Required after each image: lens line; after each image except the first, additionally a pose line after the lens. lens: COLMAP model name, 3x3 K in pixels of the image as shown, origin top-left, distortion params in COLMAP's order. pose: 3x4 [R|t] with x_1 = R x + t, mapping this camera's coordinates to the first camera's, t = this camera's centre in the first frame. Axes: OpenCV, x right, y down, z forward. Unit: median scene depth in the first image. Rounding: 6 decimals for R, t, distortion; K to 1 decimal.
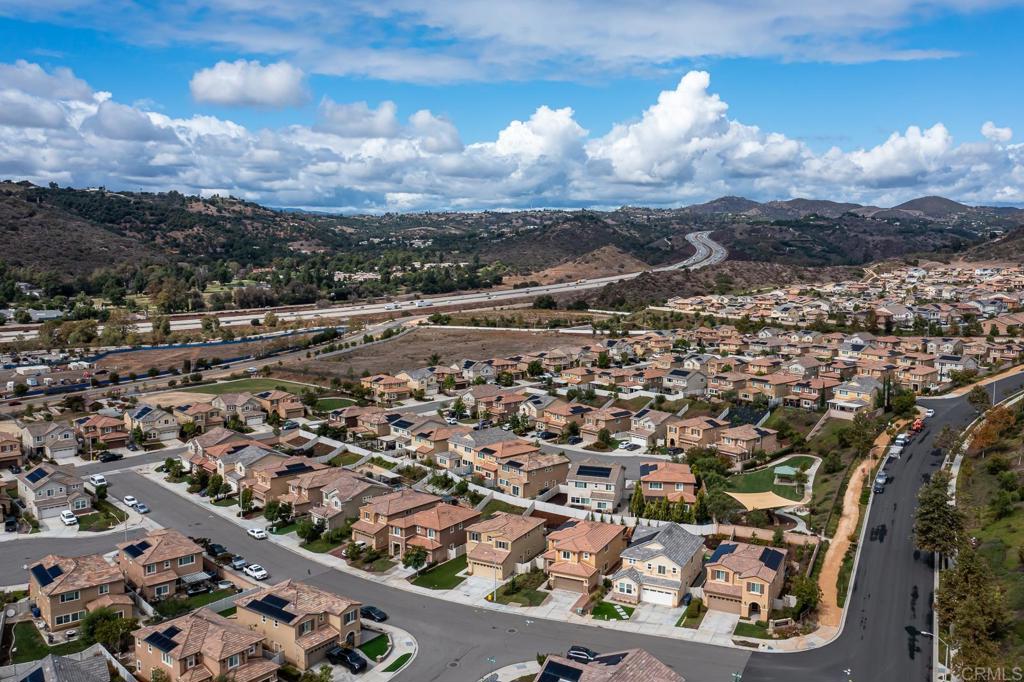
lens RADIAL K [[872.8, 0, 540.9], [0, 872.8, 318.8], [0, 0, 1]] dist [-0.014735, -0.001259]
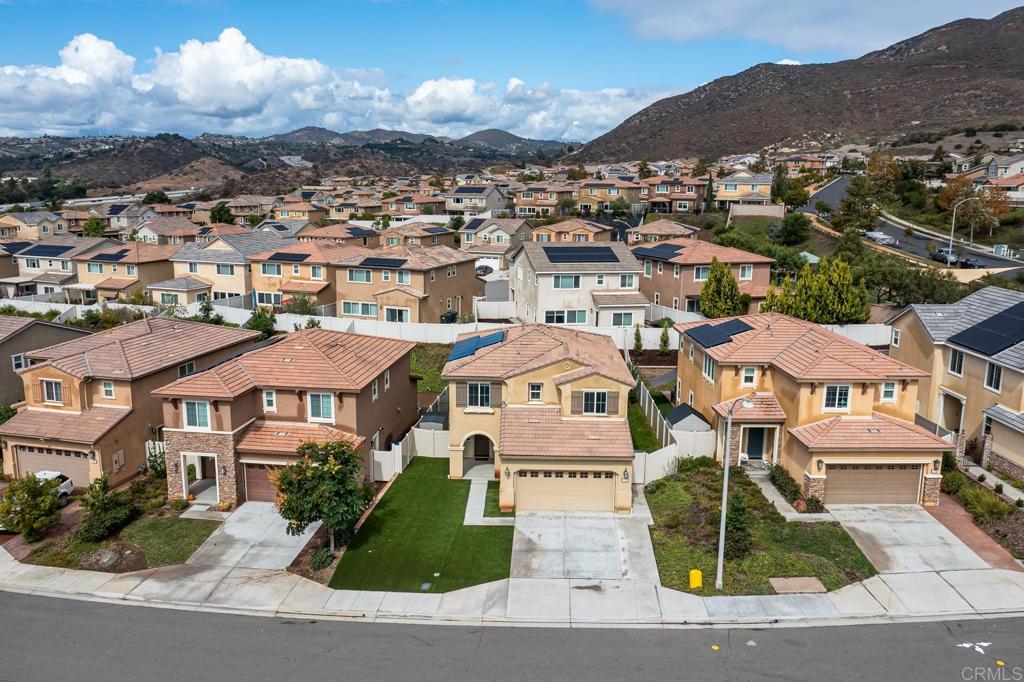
lens RADIAL K [[813.6, 0, 504.0], [0, 813.6, 336.4], [0, 0, 1]] dist [-0.016323, 0.001191]
pose [[0.902356, -0.084979, 0.422531, -0.091934], [0.039823, 0.992615, 0.114588, 0.094917], [-0.429148, -0.086572, 0.899076, 0.355767]]
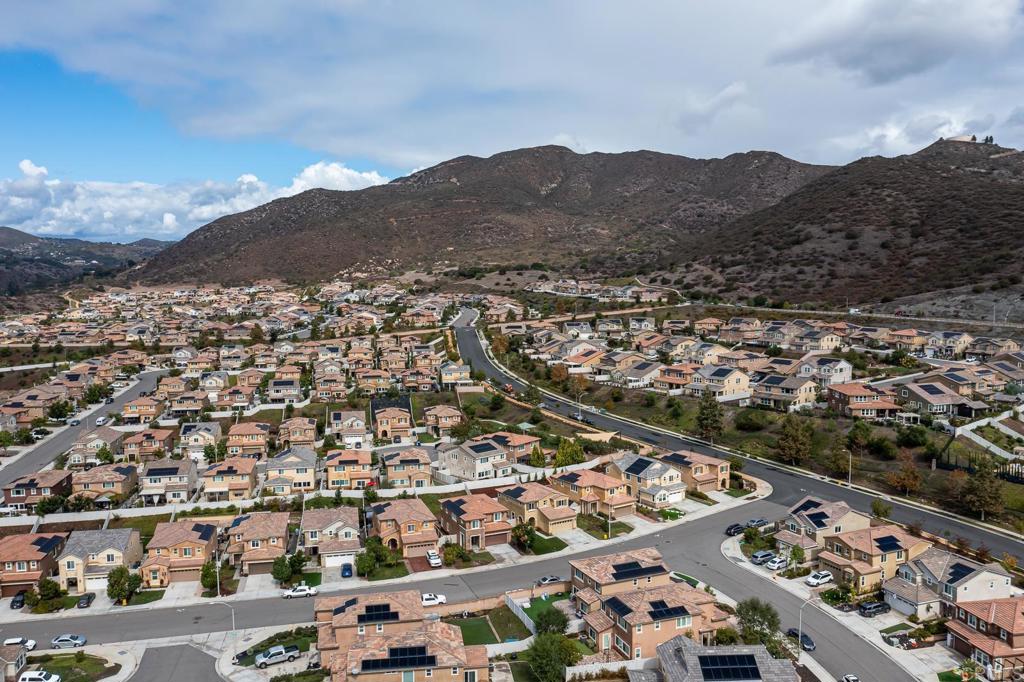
lens RADIAL K [[813.6, 0, 504.0], [0, 813.6, 336.4], [0, 0, 1]] dist [-0.016323, 0.001191]
pose [[0.537926, -0.082861, 0.838910, -0.473506], [0.090147, 0.995105, 0.040484, -0.009578], [-0.838158, 0.053847, 0.542763, 0.211254]]
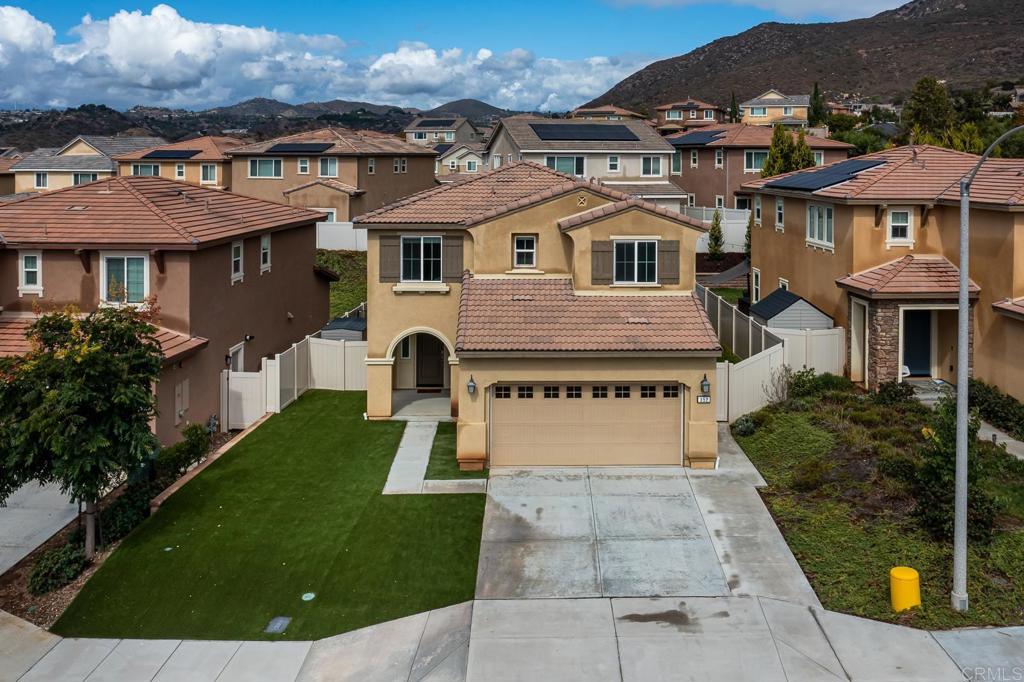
lens RADIAL K [[939.8, 0, 517.7], [0, 939.8, 180.1], [0, 0, 1]] dist [-0.018077, 0.011341]
pose [[0.884493, -0.021475, 0.466059, -0.070156], [0.050101, 0.997536, -0.049117, 0.118579], [-0.463855, 0.066793, 0.883389, 0.400627]]
